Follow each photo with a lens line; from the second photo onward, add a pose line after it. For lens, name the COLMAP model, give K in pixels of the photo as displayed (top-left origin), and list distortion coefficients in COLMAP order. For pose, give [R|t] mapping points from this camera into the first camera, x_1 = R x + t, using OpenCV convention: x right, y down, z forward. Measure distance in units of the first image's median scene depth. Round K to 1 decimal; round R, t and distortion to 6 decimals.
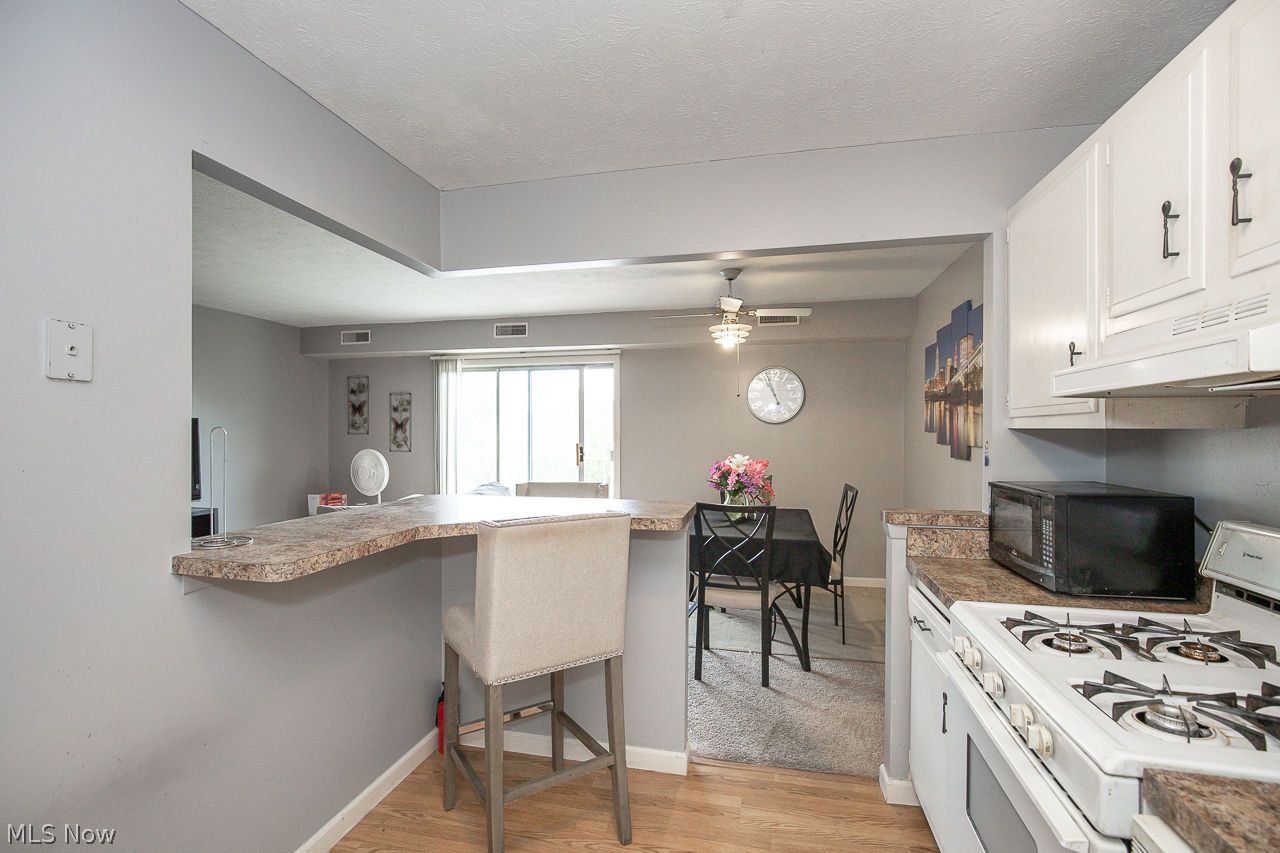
lens RADIAL K [[584.3, 0, 644.2], [0, 584.3, 434.8], [0, 0, 1]] dist [-0.013907, 0.002014]
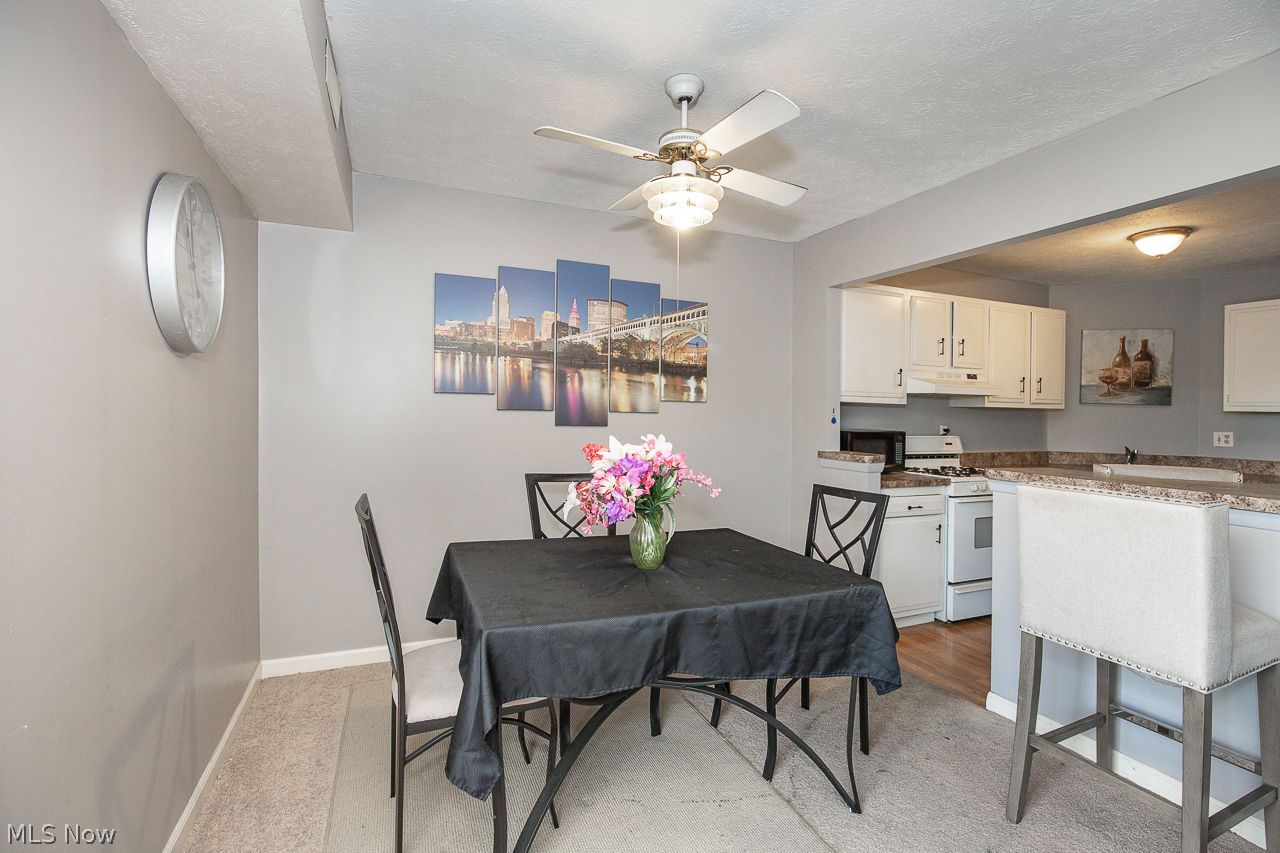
lens RADIAL K [[584.3, 0, 647.3], [0, 584.3, 412.3], [0, 0, 1]] dist [-0.013907, 0.002014]
pose [[-0.581906, -0.013848, 0.813138, -0.254063], [-0.014912, 0.999869, 0.006357, 0.010786], [-0.813120, -0.008427, -0.582036, 1.298338]]
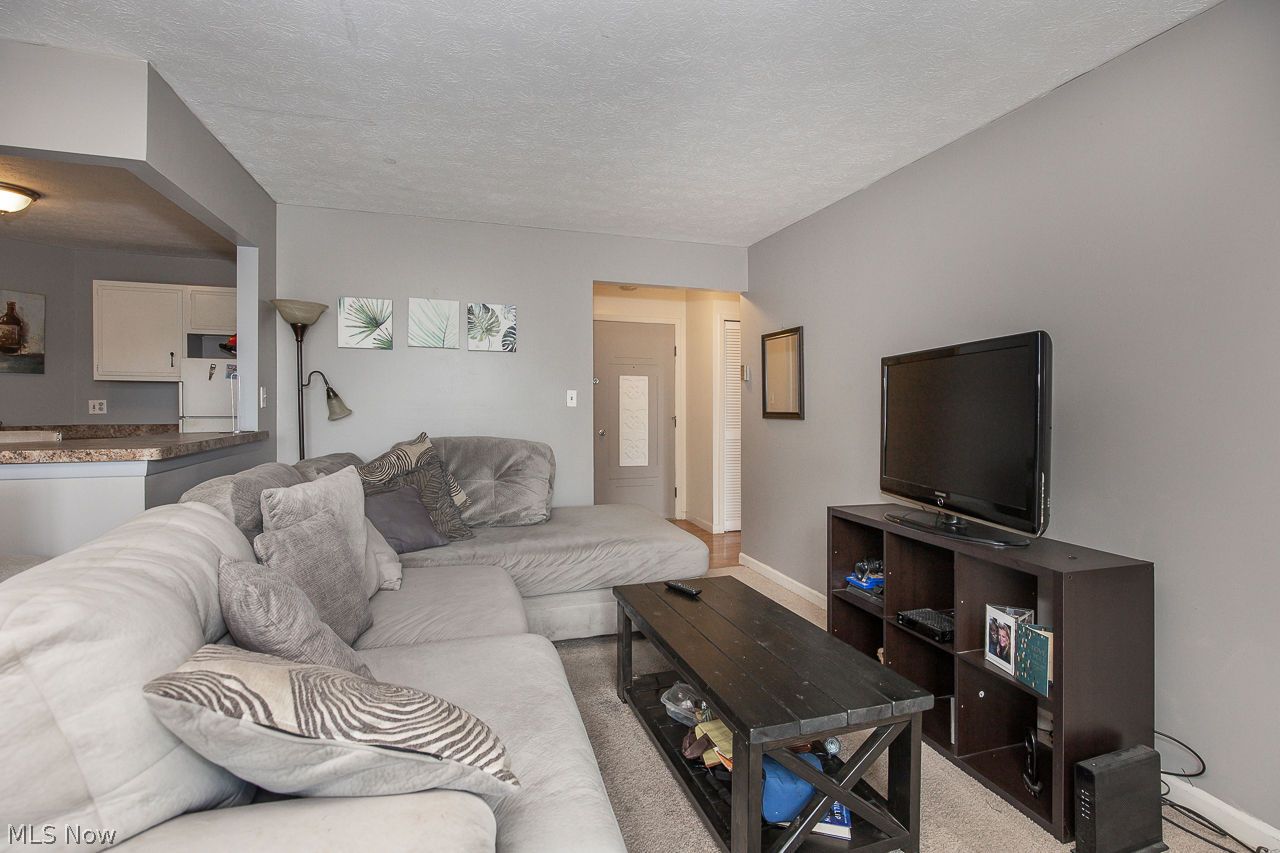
lens RADIAL K [[584.3, 0, 645.8], [0, 584.3, 407.8], [0, 0, 1]] dist [-0.013907, 0.002014]
pose [[-0.861787, -0.001980, -0.507266, -0.363632], [-0.012303, 0.999780, 0.016998, 0.021467], [0.507120, 0.020890, -0.861622, 1.335656]]
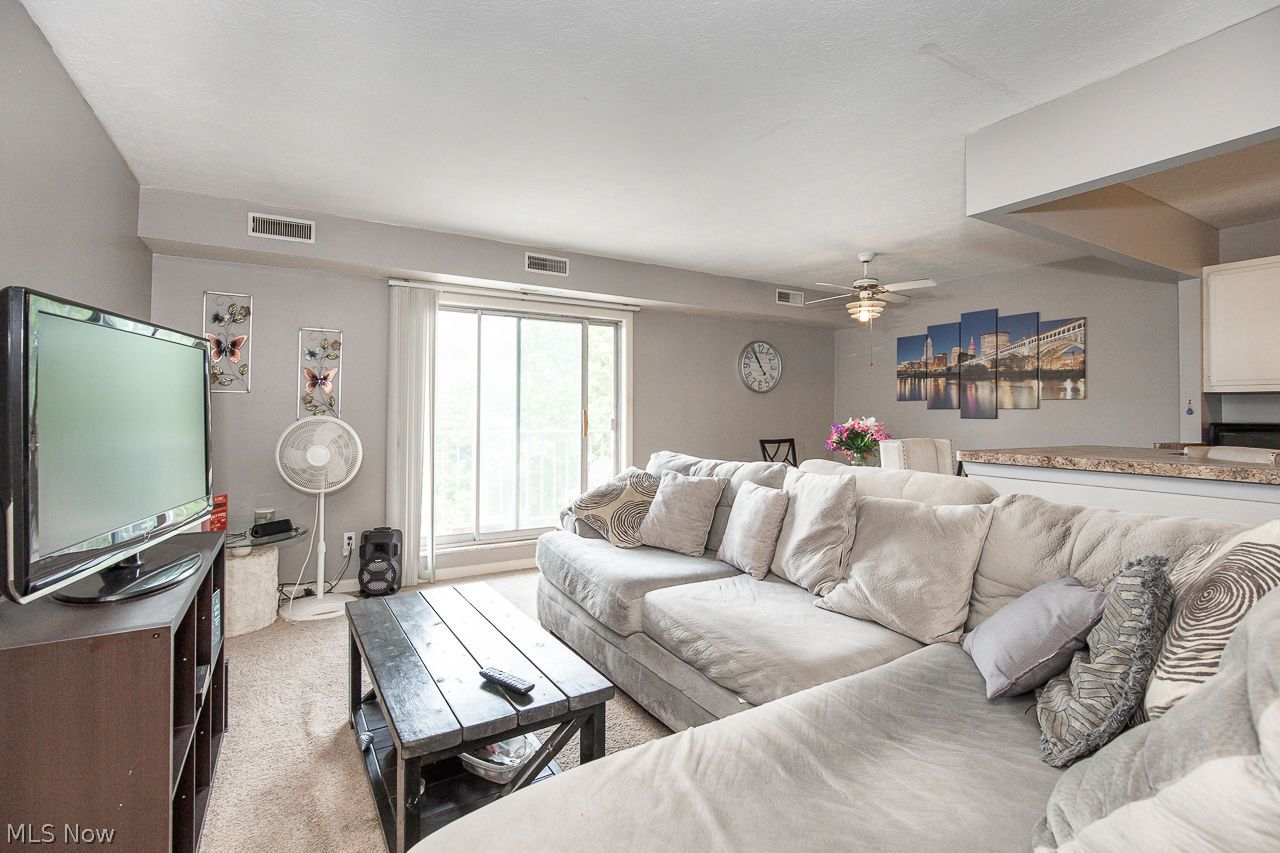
lens RADIAL K [[584.3, 0, 647.7], [0, 584.3, 409.5], [0, 0, 1]] dist [-0.013907, 0.002014]
pose [[0.723971, 0.008428, 0.689779, -0.914576], [-0.001388, 0.999941, -0.010760, 0.031865], [-0.689829, 0.006832, 0.723940, 0.466844]]
